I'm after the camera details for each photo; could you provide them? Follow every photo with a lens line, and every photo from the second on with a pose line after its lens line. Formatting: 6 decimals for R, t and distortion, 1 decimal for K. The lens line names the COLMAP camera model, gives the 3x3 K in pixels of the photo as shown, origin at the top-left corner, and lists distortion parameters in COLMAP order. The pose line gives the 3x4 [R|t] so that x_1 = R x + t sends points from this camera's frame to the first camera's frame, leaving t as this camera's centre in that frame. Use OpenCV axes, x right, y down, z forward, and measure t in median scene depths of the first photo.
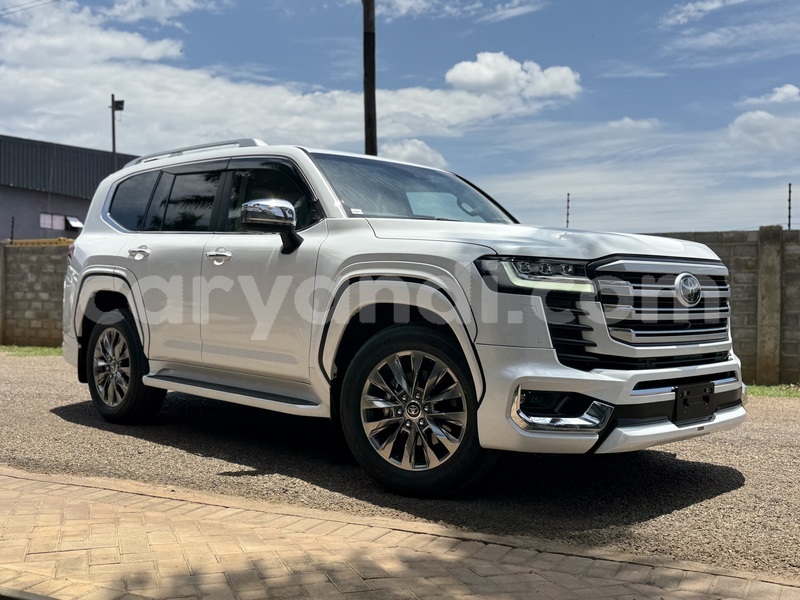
lens RADIAL K [[823.6, 0, 399.0], [0, 823.6, 292.1], [0, 0, 1]] dist [0.097206, 0.000000]
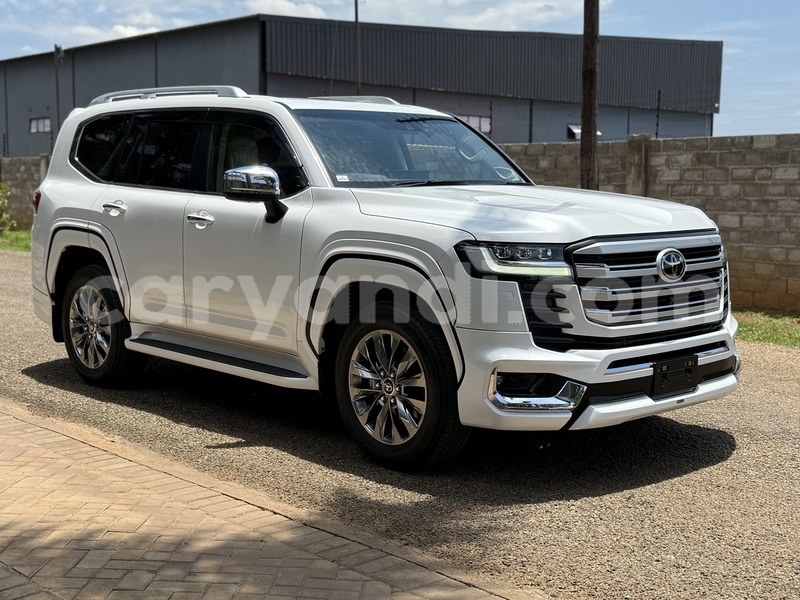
lens RADIAL K [[1057.4, 0, 402.2], [0, 1057.4, 303.6], [0, 0, 1]] dist [0.087814, 0.000000]
pose [[0.999686, -0.011667, -0.022154, 0.045677], [0.014053, 0.993745, 0.110782, -0.091881], [0.020723, -0.111058, 0.993598, -0.251107]]
